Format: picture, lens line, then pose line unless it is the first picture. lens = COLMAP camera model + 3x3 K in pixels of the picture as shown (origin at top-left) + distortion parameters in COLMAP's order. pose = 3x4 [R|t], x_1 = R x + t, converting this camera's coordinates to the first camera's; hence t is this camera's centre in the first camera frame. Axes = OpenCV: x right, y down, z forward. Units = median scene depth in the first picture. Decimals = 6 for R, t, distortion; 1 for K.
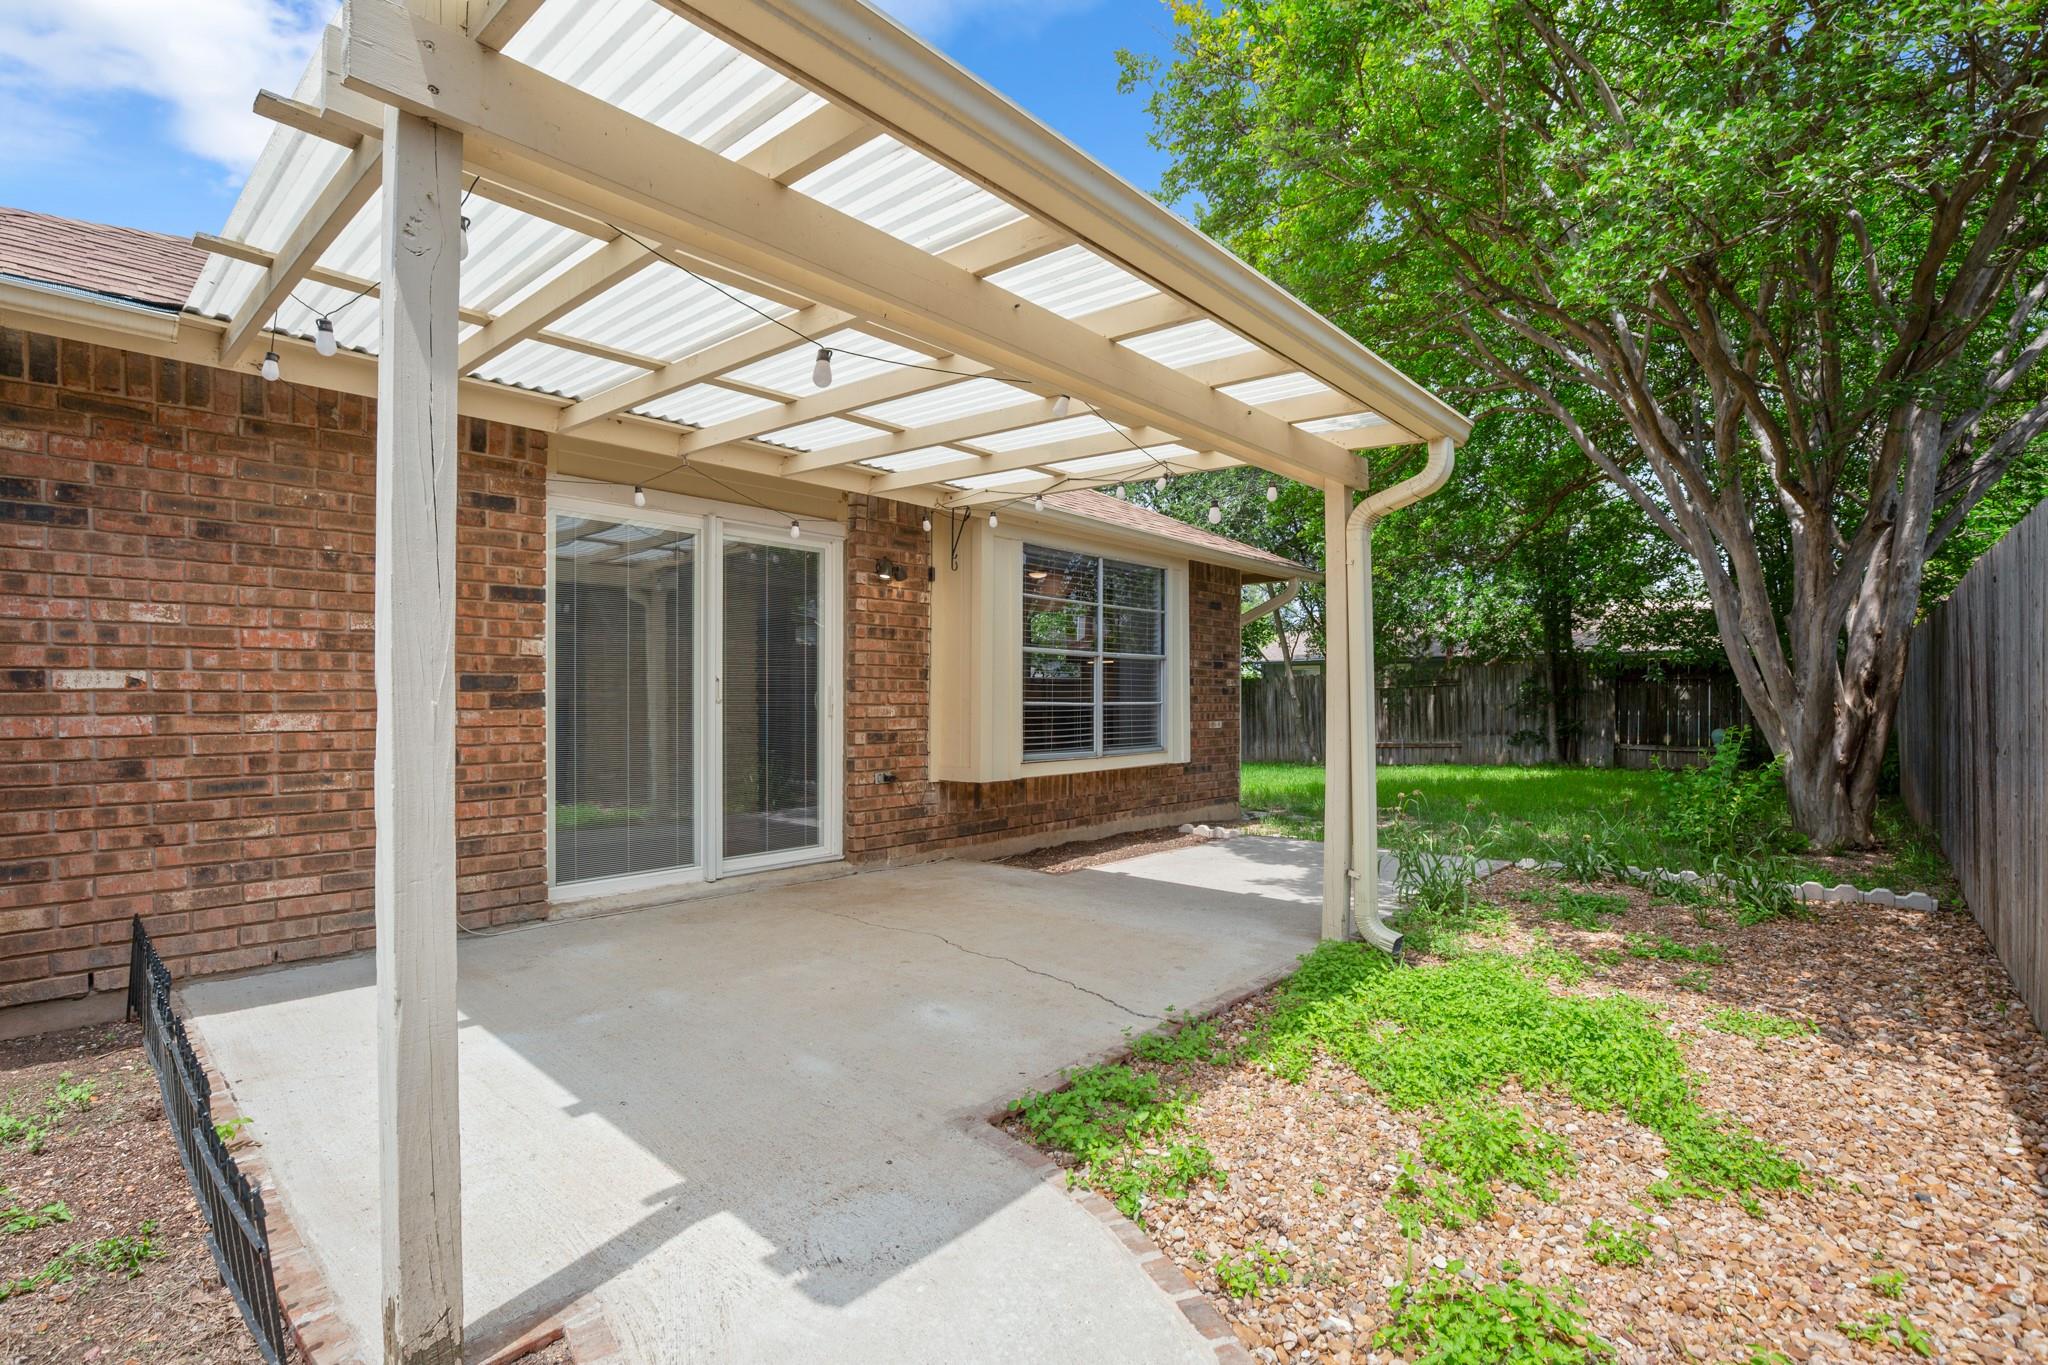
lens RADIAL K [[939.3, 0, 1027.0], [0, 939.3, 684.4], [0, 0, 1]] dist [-0.021495, 0.003758]
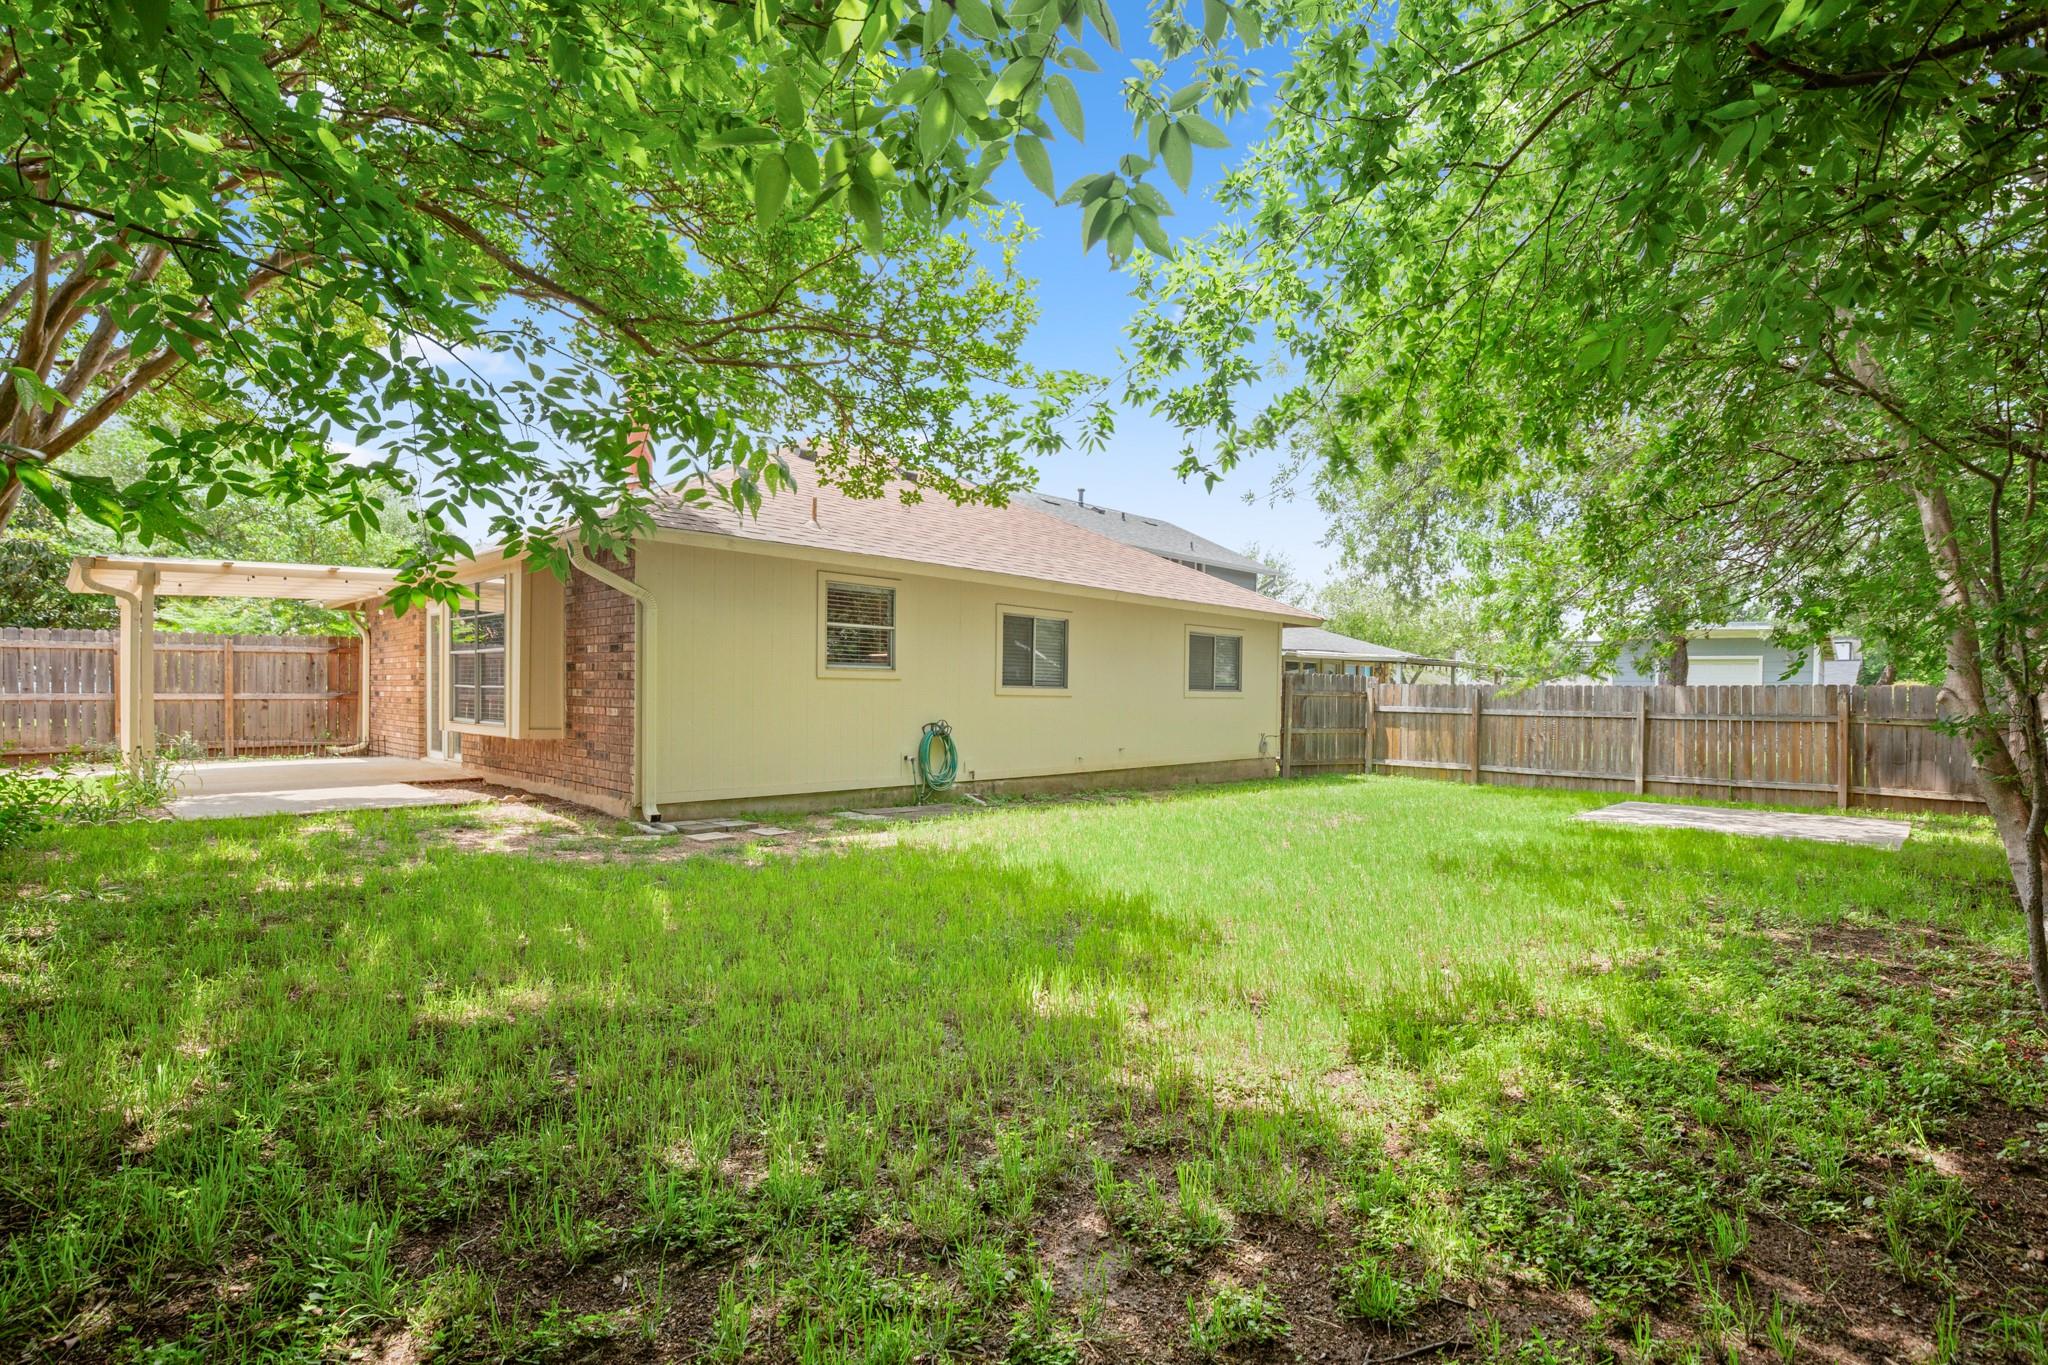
lens RADIAL K [[939.3, 0, 1013.9], [0, 939.3, 700.3], [0, 0, 1]] dist [-0.021495, 0.003758]
pose [[-0.010052, 0.015951, -0.999822, 0.741971], [0.005955, 0.999856, 0.015892, 0.012024], [0.999932, -0.005795, -0.010146, 0.918690]]
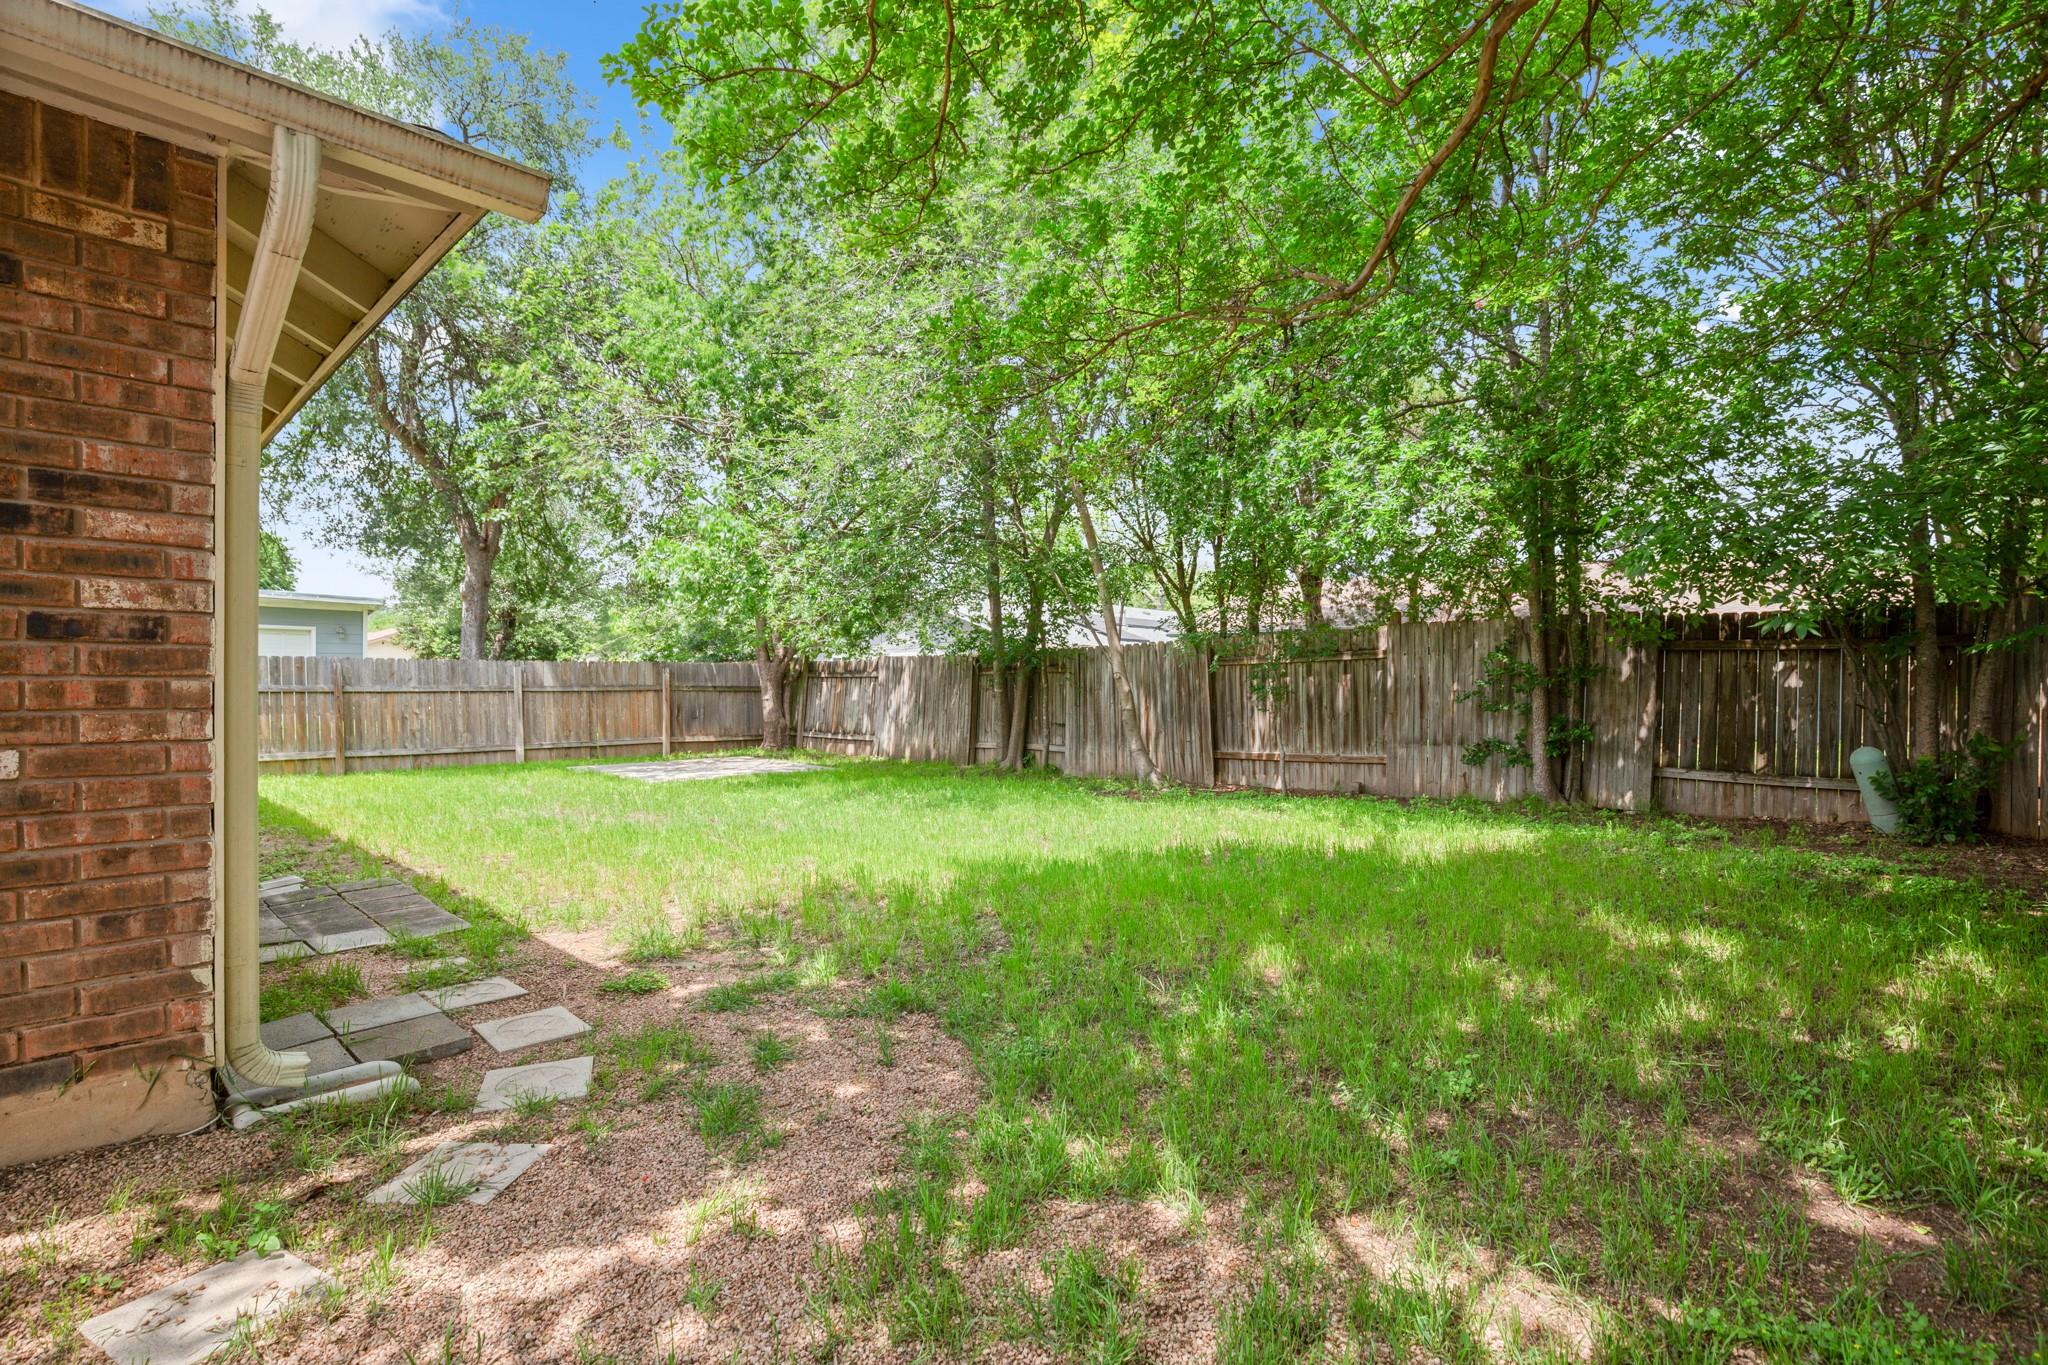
lens RADIAL K [[939.3, 0, 1029.8], [0, 939.3, 687.7], [0, 0, 1]] dist [-0.021495, 0.003758]
pose [[0.999672, 0.016268, -0.019768, 0.309364], [-0.015697, 0.999464, 0.028716, 0.007870], [0.020225, -0.028397, 0.999392, 0.504254]]
